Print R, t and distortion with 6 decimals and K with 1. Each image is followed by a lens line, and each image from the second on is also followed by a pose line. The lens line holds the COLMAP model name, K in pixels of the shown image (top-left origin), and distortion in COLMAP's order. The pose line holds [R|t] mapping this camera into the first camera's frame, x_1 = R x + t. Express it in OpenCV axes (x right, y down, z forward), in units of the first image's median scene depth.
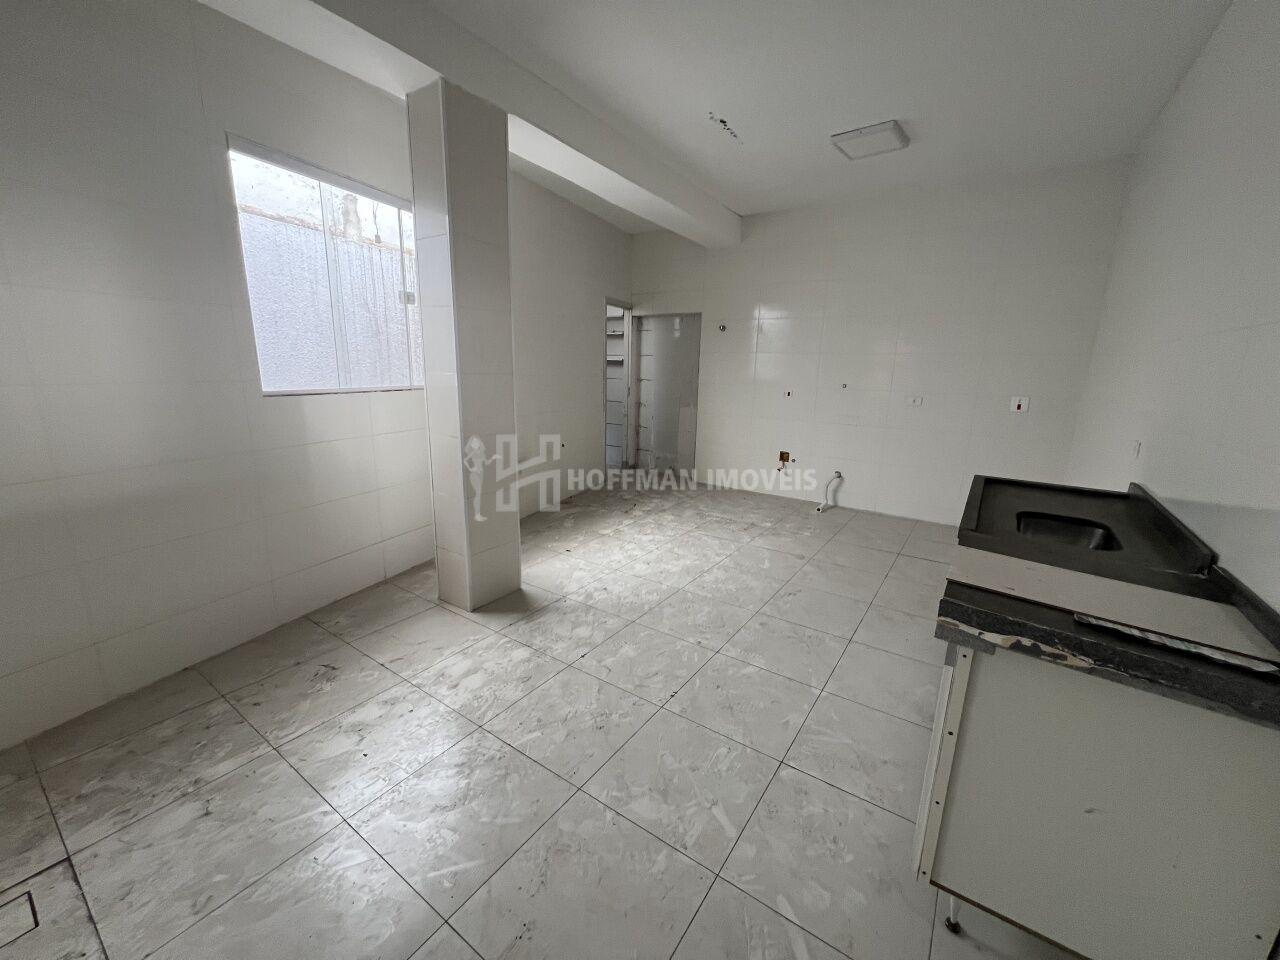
lens RADIAL K [[512.0, 0, 639.2], [0, 512.0, 480.2], [0, 0, 1]] dist [-0.001248, 0.000532]
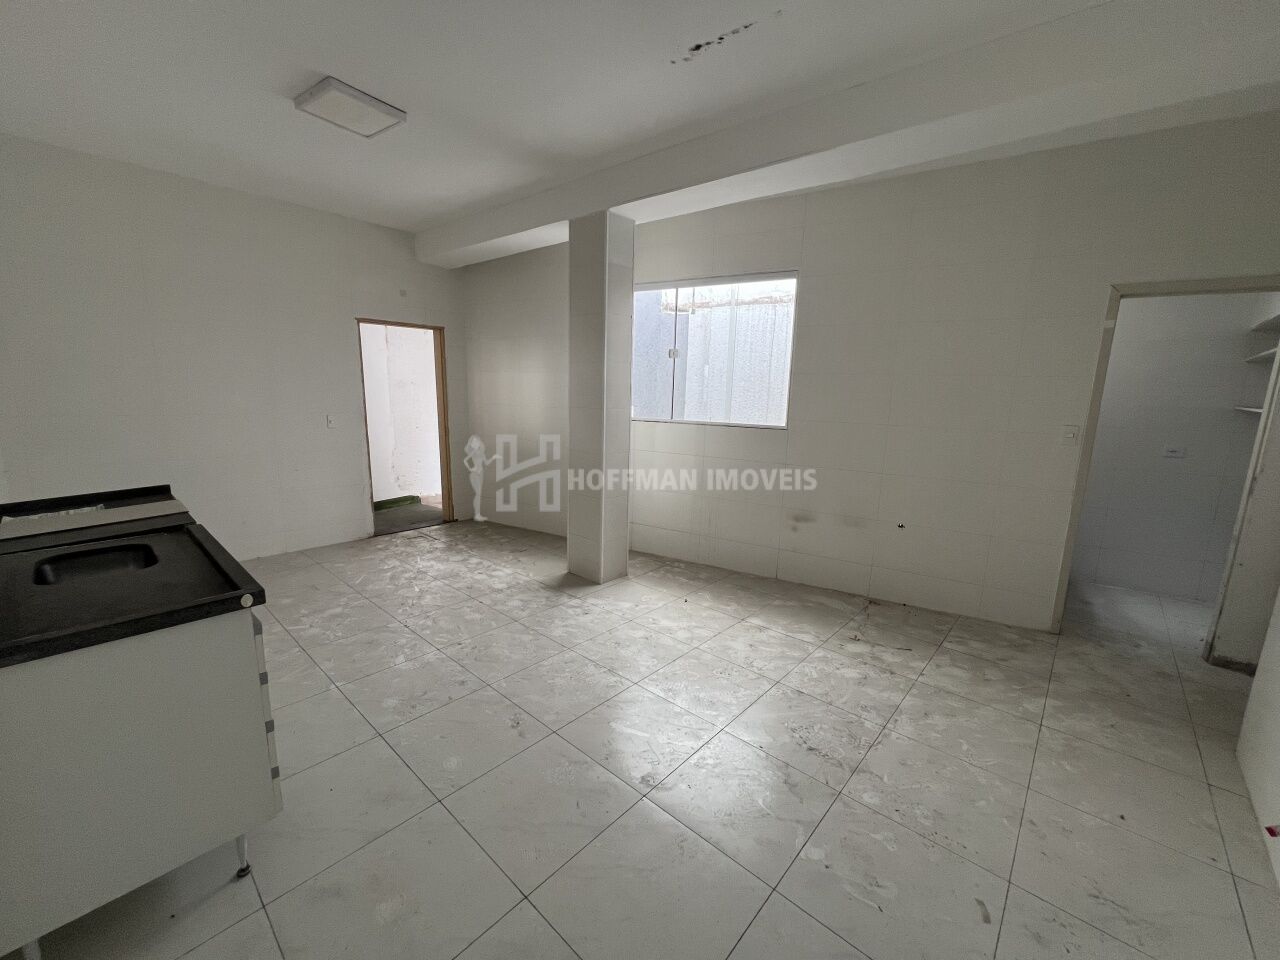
lens RADIAL K [[512.0, 0, 641.7], [0, 512.0, 482.0], [0, 0, 1]] dist [-0.001248, 0.000532]
pose [[-0.123405, 0.152414, -0.980582, 0.939235], [-0.246878, 0.952353, 0.179096, -0.268752], [0.961157, 0.264186, -0.079898, 1.166391]]
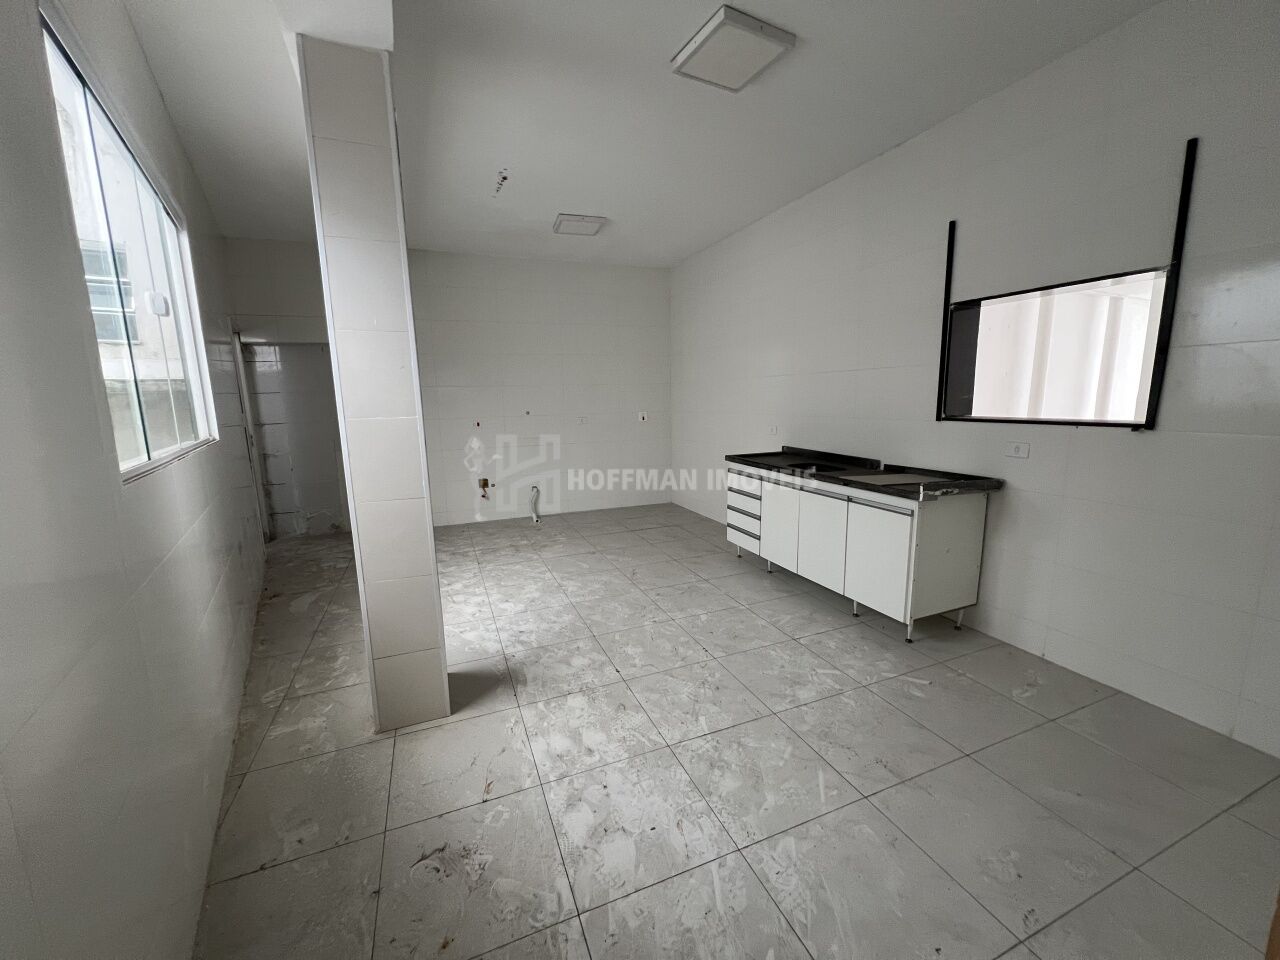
lens RADIAL K [[512.0, 0, 641.5], [0, 512.0, 478.3], [0, 0, 1]] dist [-0.001248, 0.000532]
pose [[0.544571, -0.166192, 0.822084, -0.706919], [0.219176, 0.974310, 0.051778, -0.068572], [-0.809570, 0.151984, 0.567007, 0.245765]]
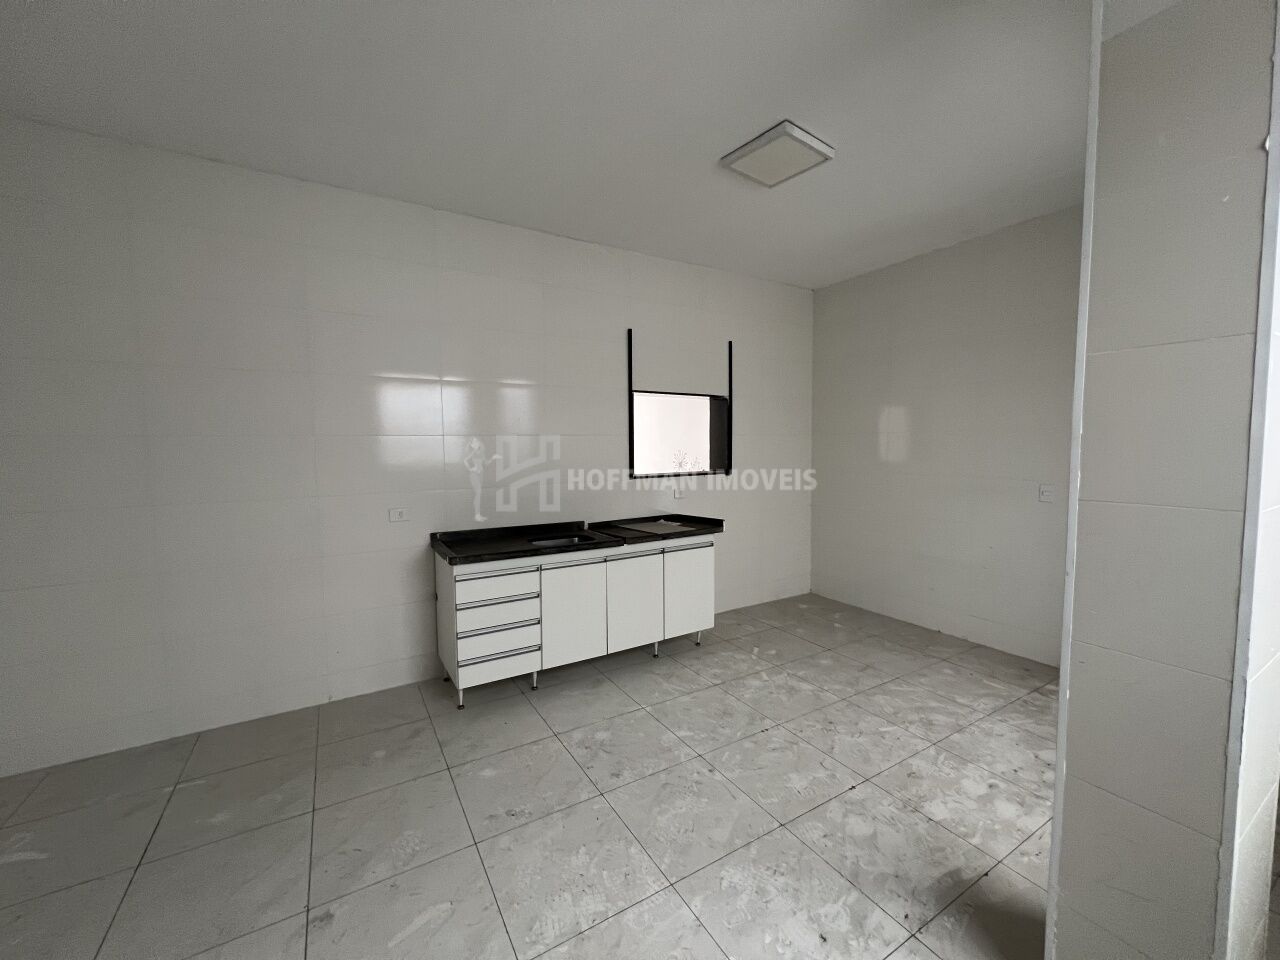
lens RADIAL K [[512.0, 0, 638.8], [0, 512.0, 481.5], [0, 0, 1]] dist [-0.001248, 0.000532]
pose [[-0.911249, -0.040194, 0.409889, -0.091271], [0.084565, 0.955762, 0.281723, -0.345789], [-0.403080, 0.291383, -0.867538, 1.406503]]
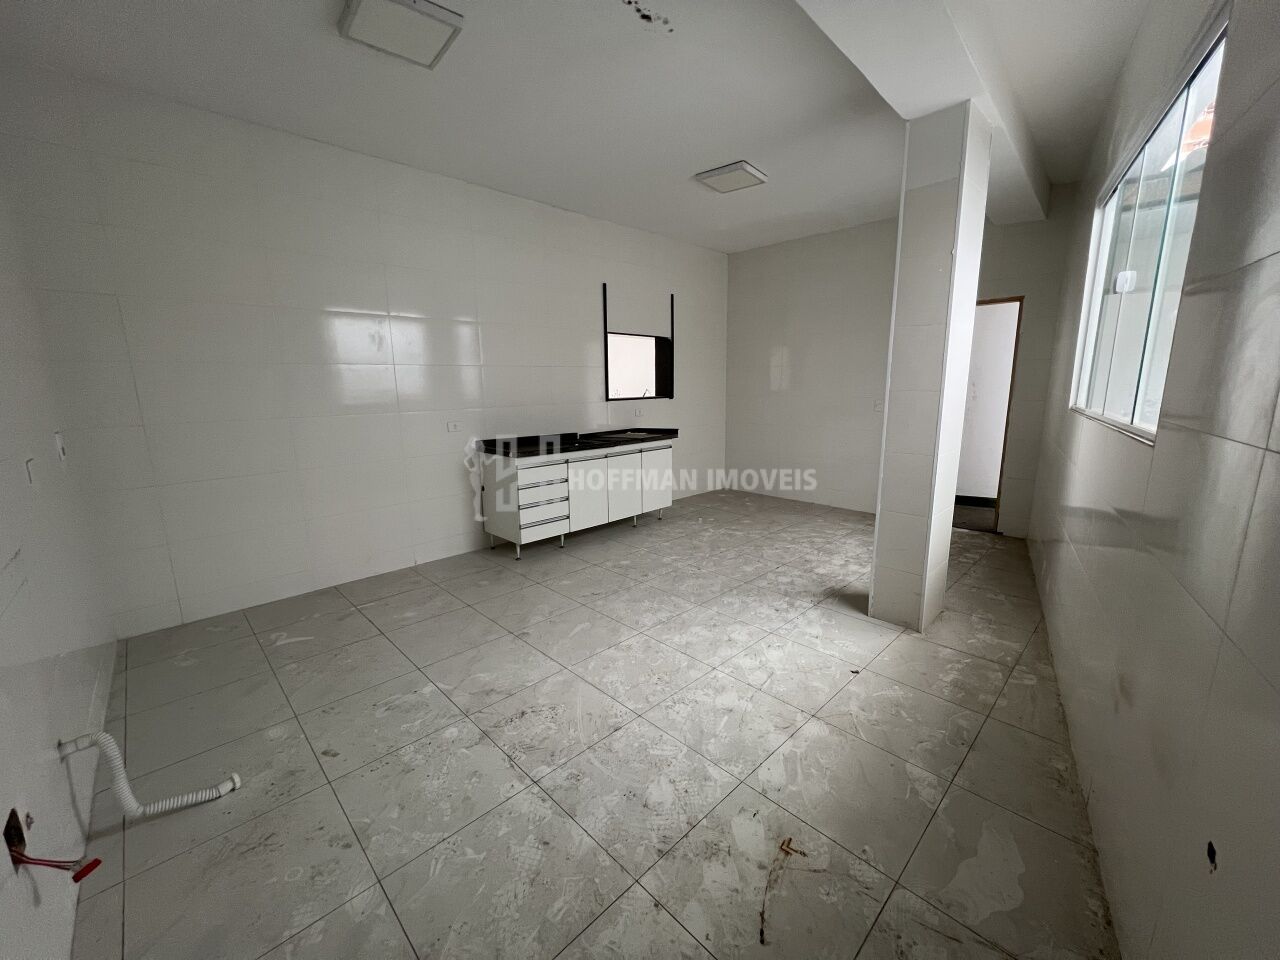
lens RADIAL K [[512.0, 0, 639.0], [0, 512.0, 480.4], [0, 0, 1]] dist [-0.001248, 0.000532]
pose [[-0.982376, -0.044312, 0.181585, 0.026448], [0.033632, 0.913731, 0.404925, -0.432322], [-0.183863, 0.403896, -0.896138, 1.893585]]
